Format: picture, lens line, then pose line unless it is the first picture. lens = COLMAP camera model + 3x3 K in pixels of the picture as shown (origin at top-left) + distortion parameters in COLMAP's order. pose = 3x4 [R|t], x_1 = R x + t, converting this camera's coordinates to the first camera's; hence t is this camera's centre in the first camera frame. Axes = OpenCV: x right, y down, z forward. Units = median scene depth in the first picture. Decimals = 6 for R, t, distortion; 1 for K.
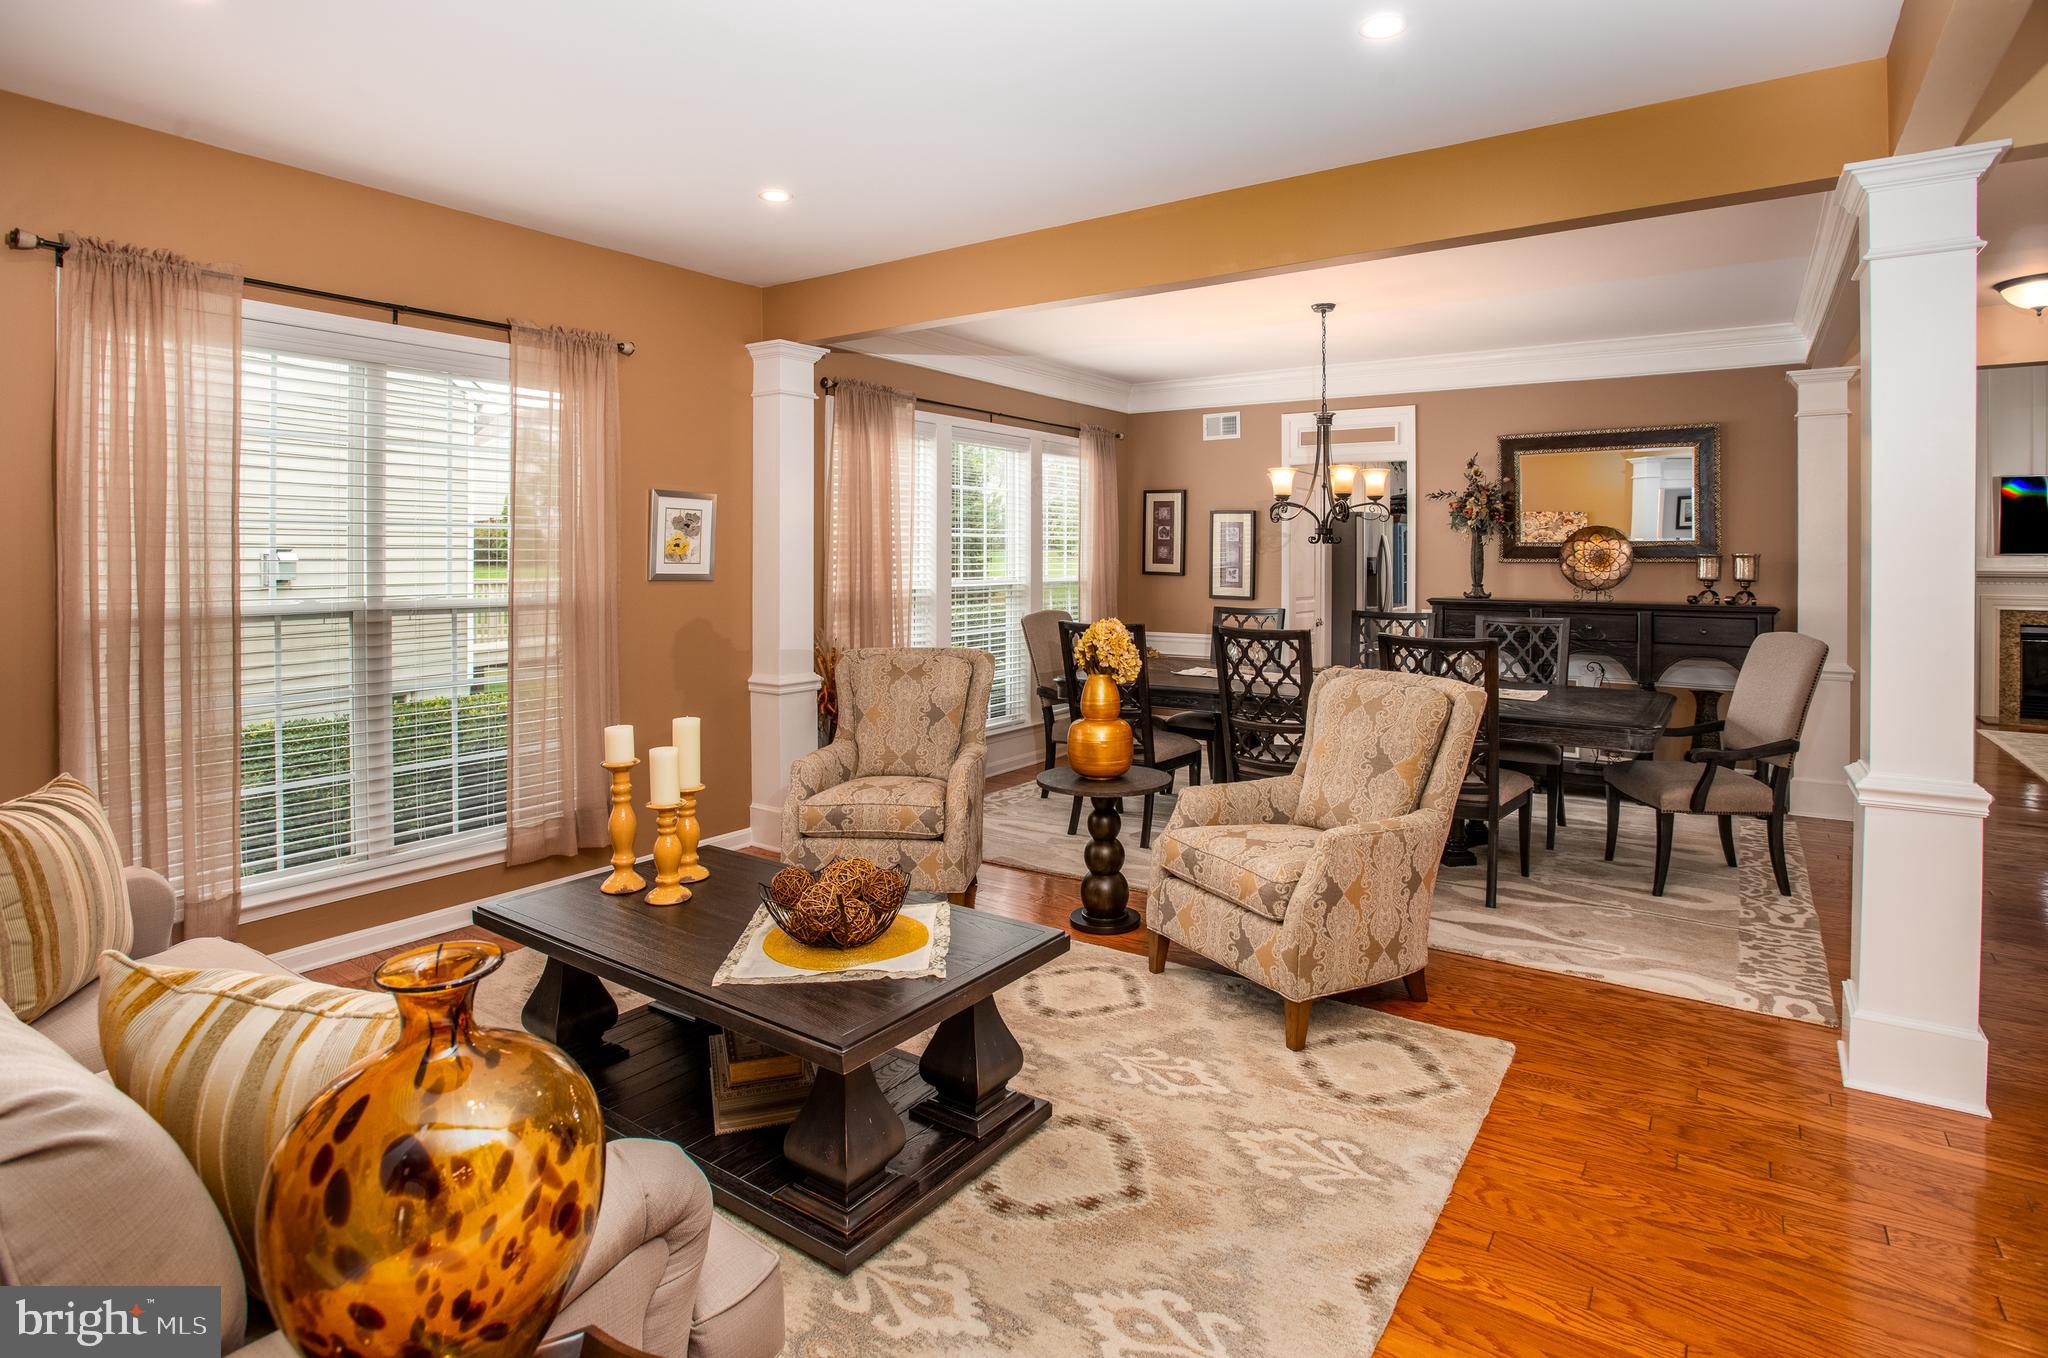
lens RADIAL K [[1047.4, 0, 1025.6], [0, 1047.4, 554.8], [0, 0, 1]] dist [-0.038070, 0.000093]
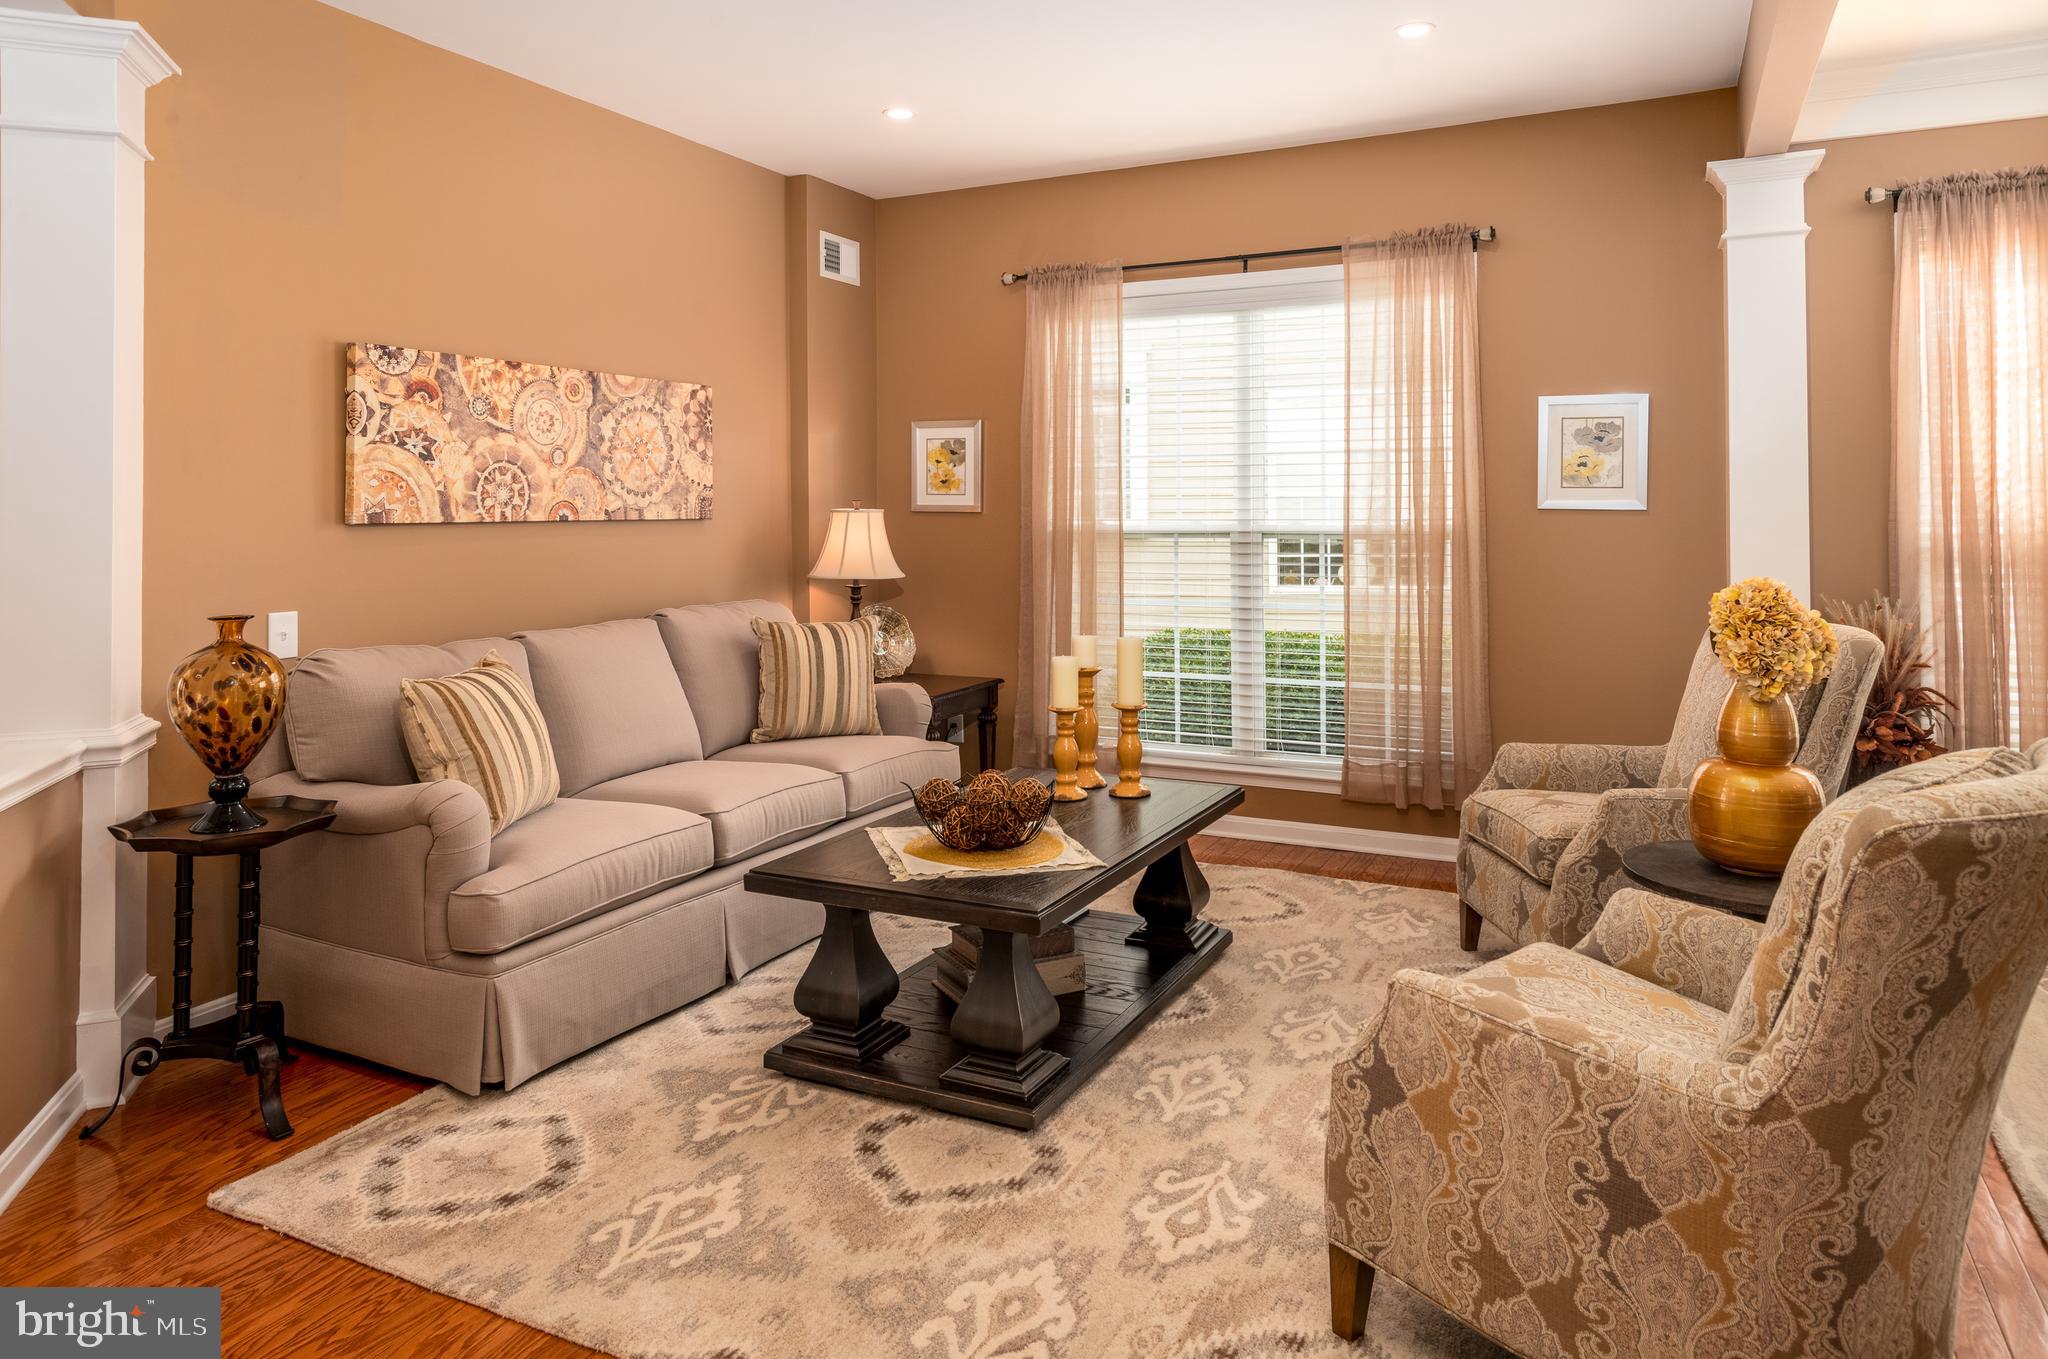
lens RADIAL K [[1302.8, 0, 1028.9], [0, 1302.8, 484.8], [0, 0, 1]] dist [0.028205, -0.014948]
pose [[0.156161, -0.014128, -0.987630, 1.014456], [0.008825, 0.999878, -0.012908, 0.026681], [0.987692, -0.006700, 0.156267, 0.774357]]
